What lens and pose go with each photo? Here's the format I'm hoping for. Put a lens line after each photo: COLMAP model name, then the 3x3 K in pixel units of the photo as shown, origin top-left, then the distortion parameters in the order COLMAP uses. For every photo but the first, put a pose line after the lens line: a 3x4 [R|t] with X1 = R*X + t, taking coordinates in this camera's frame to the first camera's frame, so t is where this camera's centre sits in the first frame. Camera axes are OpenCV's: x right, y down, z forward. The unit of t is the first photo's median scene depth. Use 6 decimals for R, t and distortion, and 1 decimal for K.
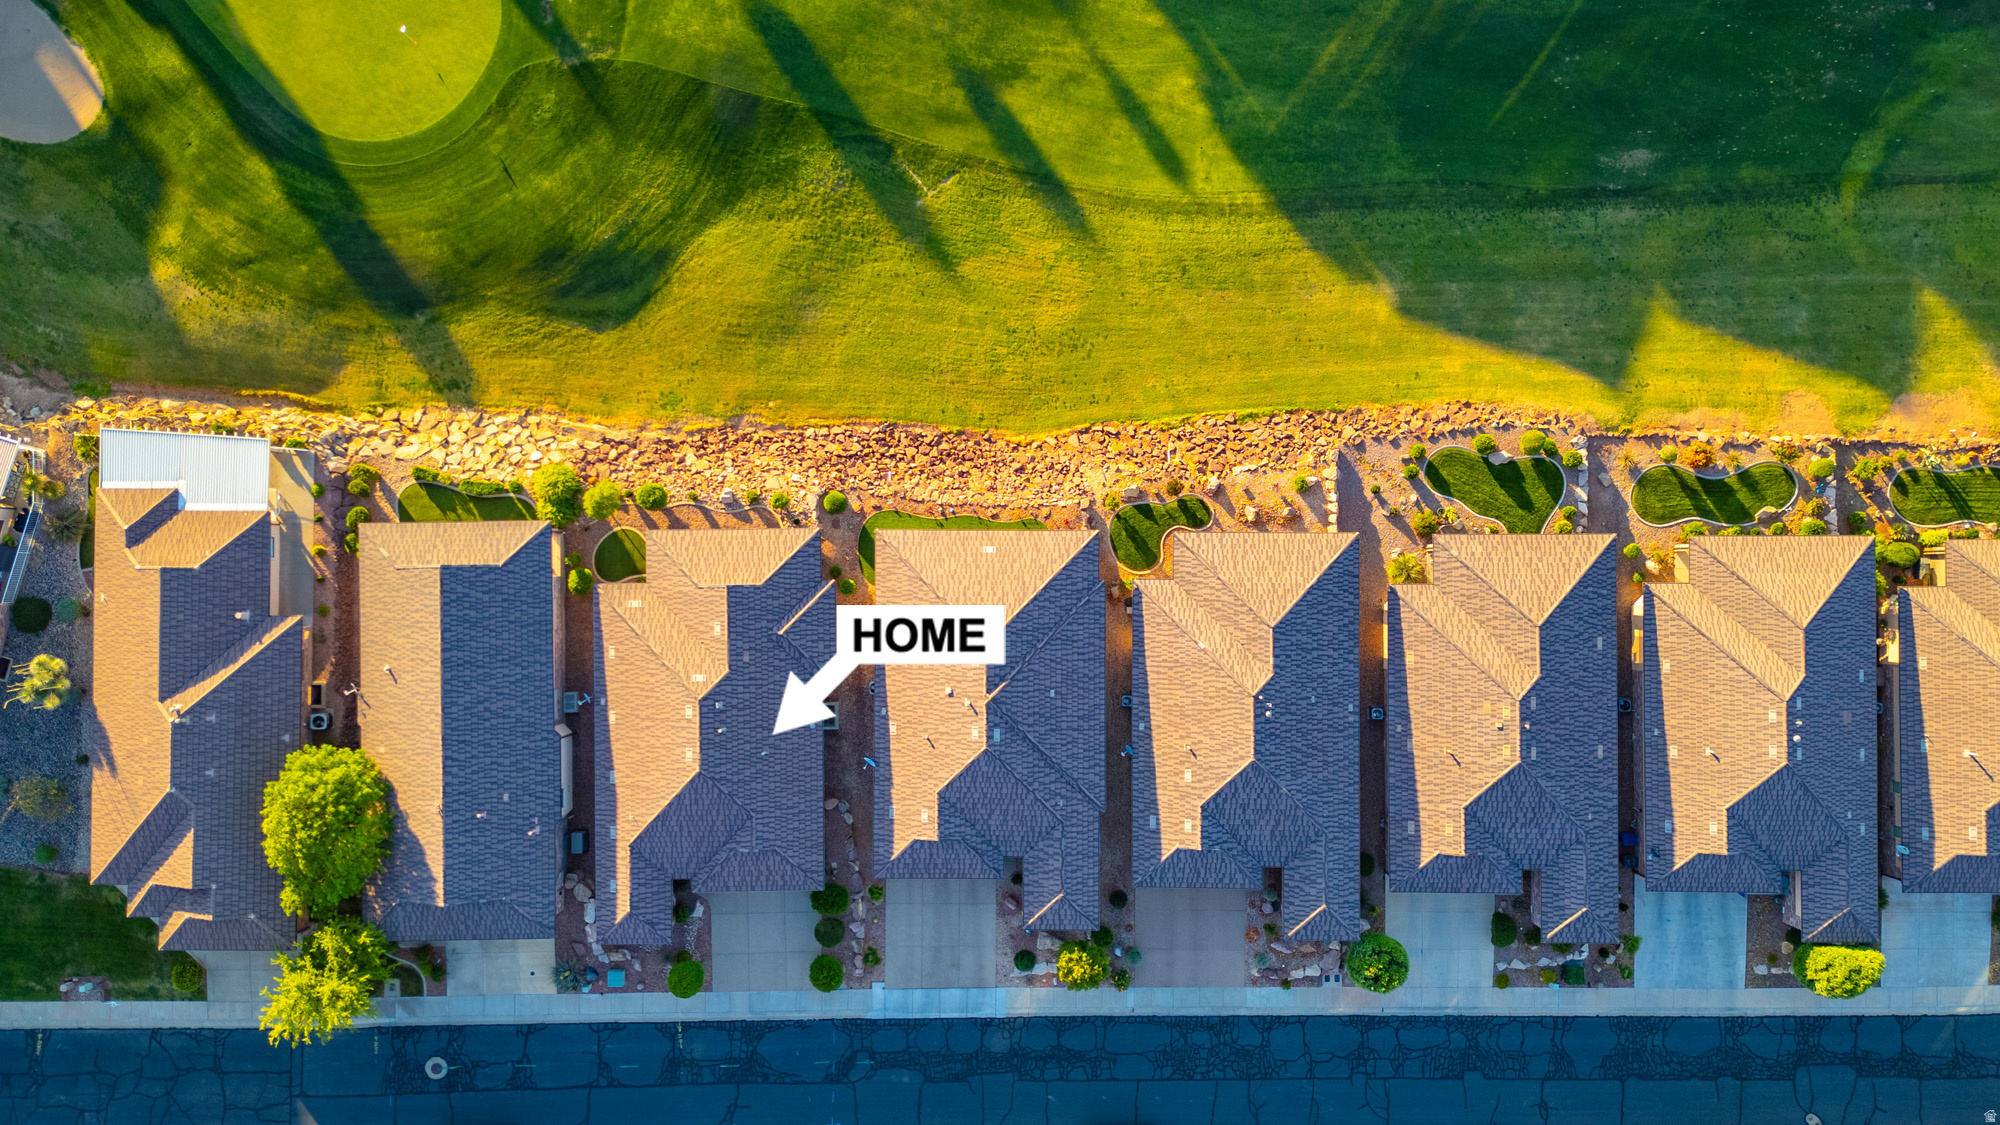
lens RADIAL K [[1441.2, 0, 1000.0], [0, 1441.2, 562.5], [0, 0, 1]] dist [0.089604, -0.111716]
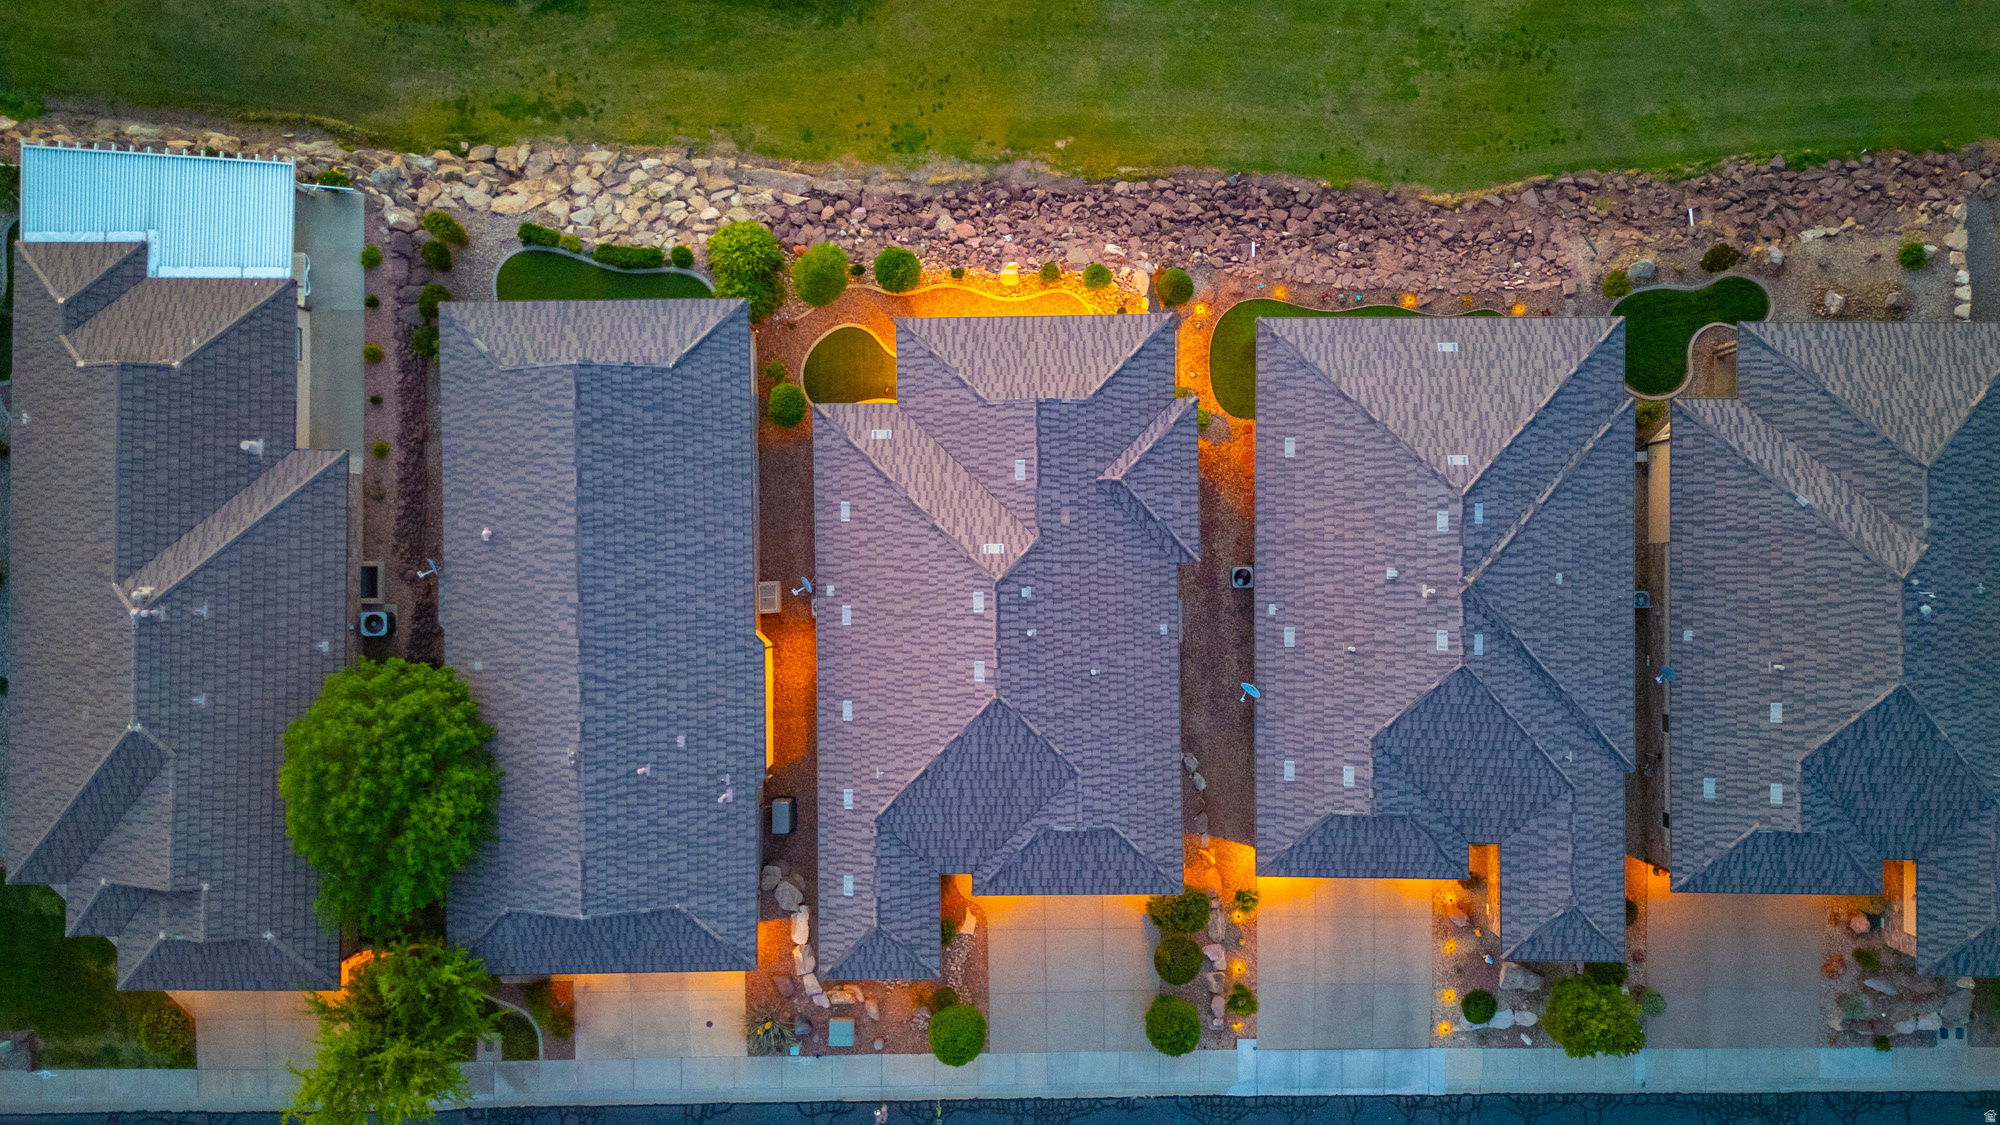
lens RADIAL K [[1424.1, 0, 1000.2], [0, 1424.1, 567.0], [0, 0, 1]] dist [0.076038, -0.077968]
pose [[0.999997, -0.000226, 0.002429, -0.193165], [0.000221, 0.999998, 0.001983, 0.080810], [-0.002429, -0.001982, 0.999995, 0.370083]]
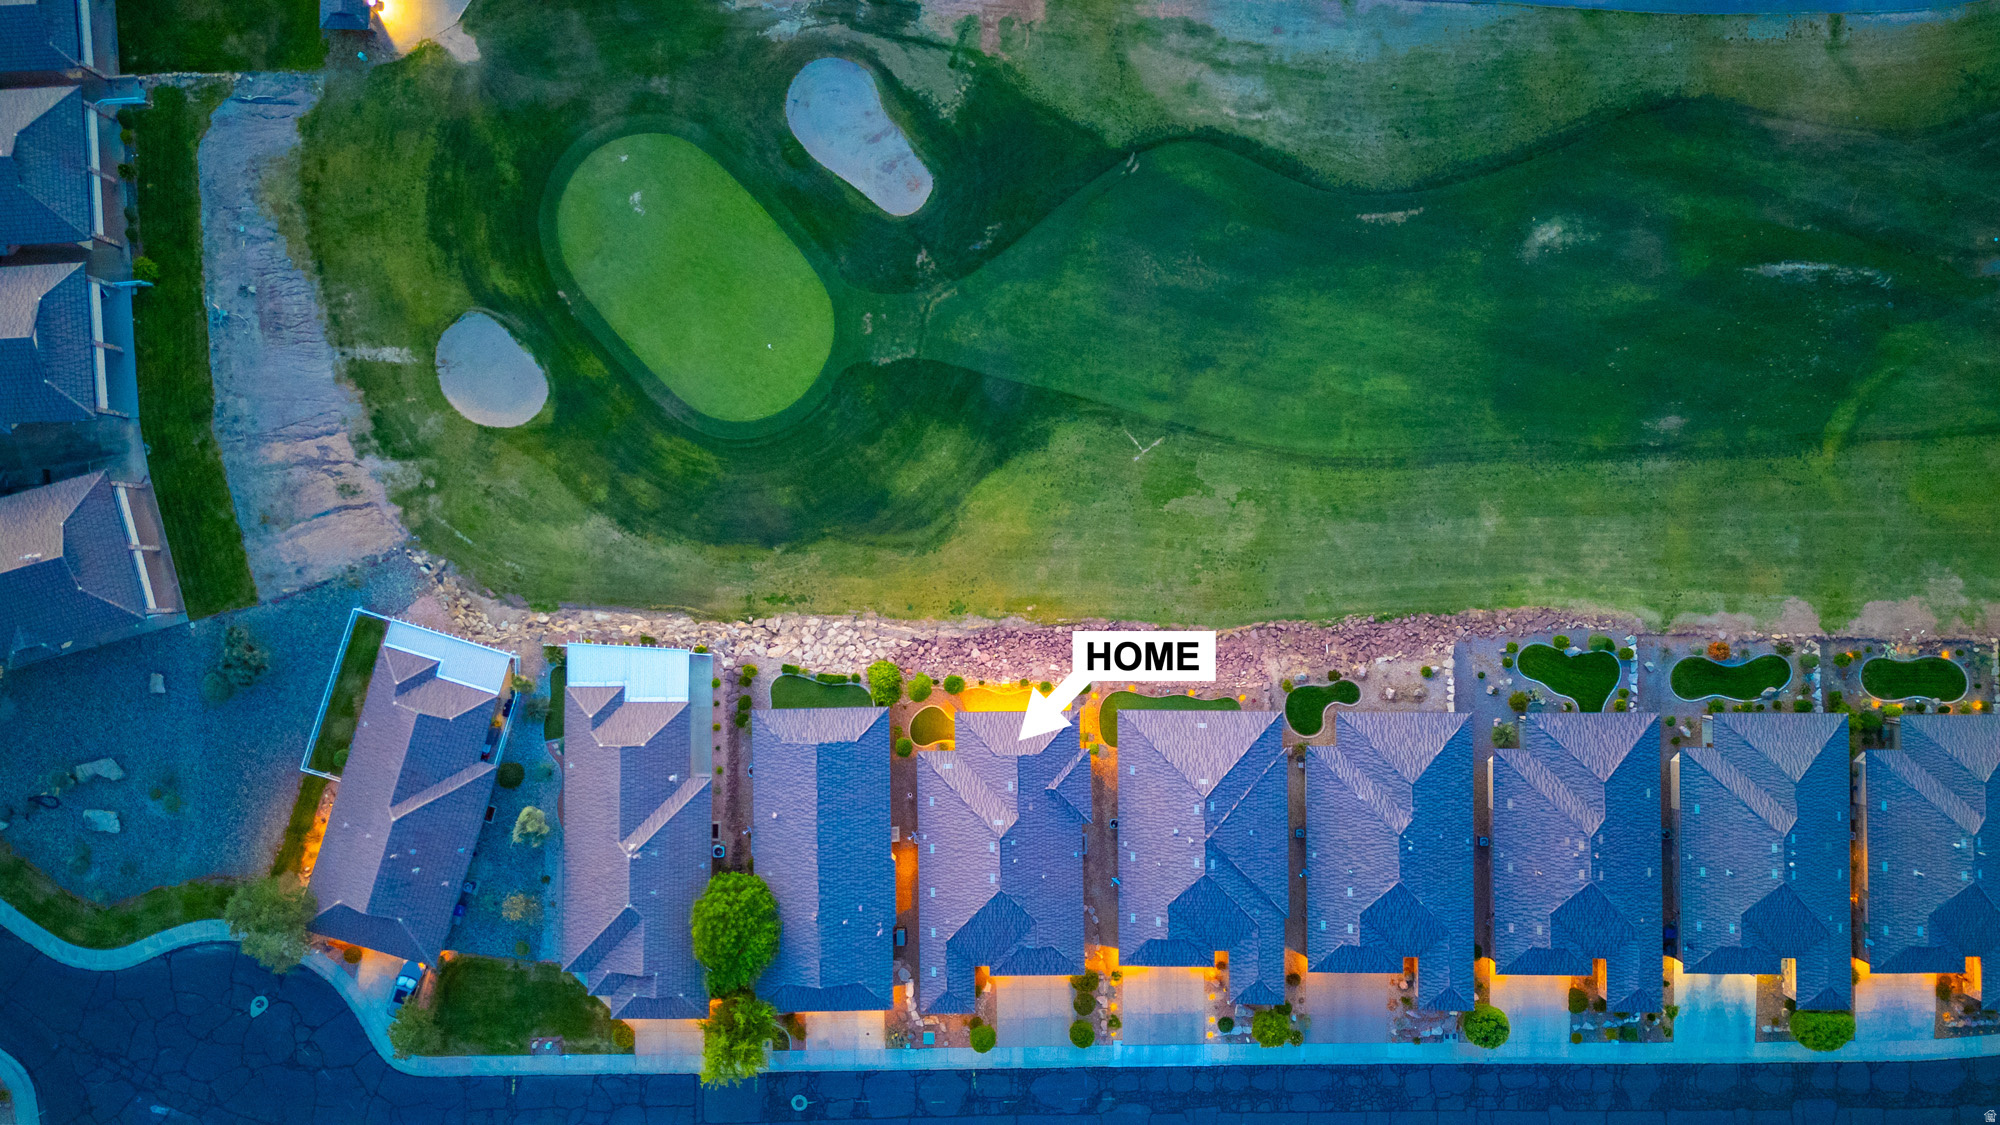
lens RADIAL K [[1459.4, 0, 999.6], [0, 1459.4, 542.3], [0, 0, 1]] dist [0.086365, -0.111266]
pose [[0.999994, -0.003468, -0.000847, -0.191640], [0.003466, 0.999993, -0.001612, -0.175596], [0.000853, 0.001609, 0.999998, -0.380934]]
